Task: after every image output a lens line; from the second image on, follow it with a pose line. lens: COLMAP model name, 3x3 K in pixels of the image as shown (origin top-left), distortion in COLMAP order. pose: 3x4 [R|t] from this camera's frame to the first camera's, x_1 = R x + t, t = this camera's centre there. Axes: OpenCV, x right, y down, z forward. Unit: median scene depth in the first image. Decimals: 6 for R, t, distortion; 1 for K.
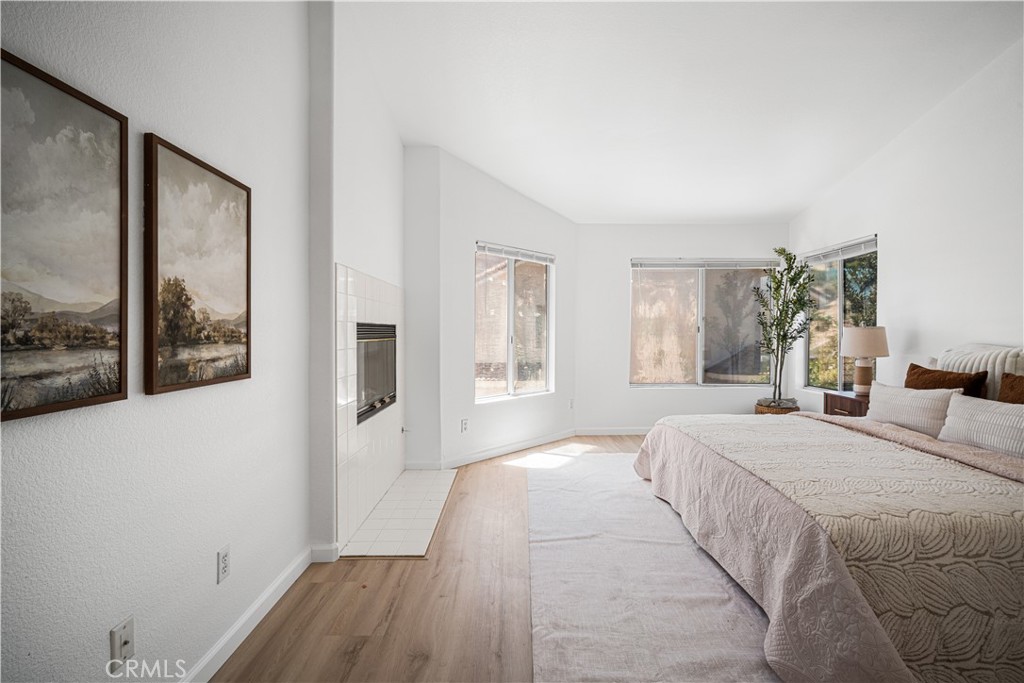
lens RADIAL K [[450.3, 0, 514.2], [0, 450.3, 337.6], [0, 0, 1]] dist [-0.008544, 0.001268]
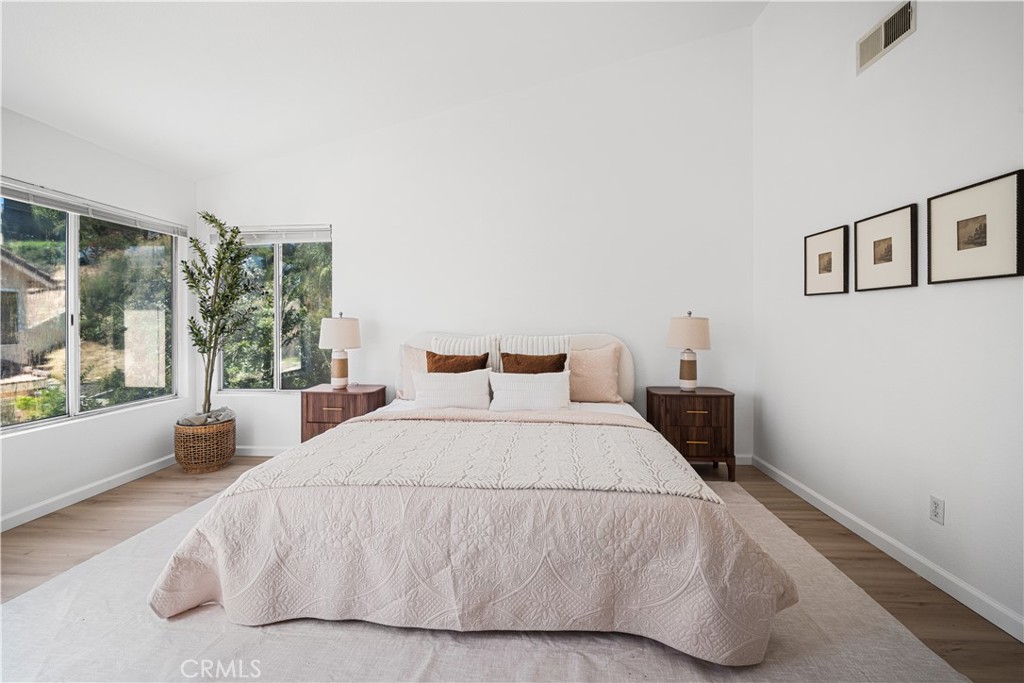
lens RADIAL K [[450.3, 0, 514.2], [0, 450.3, 337.6], [0, 0, 1]] dist [-0.008544, 0.001268]
pose [[0.053348, -0.025131, 0.998260, -0.256982], [0.007307, 0.999666, 0.024776, -0.000545], [-0.998549, 0.005973, 0.053514, 0.898939]]
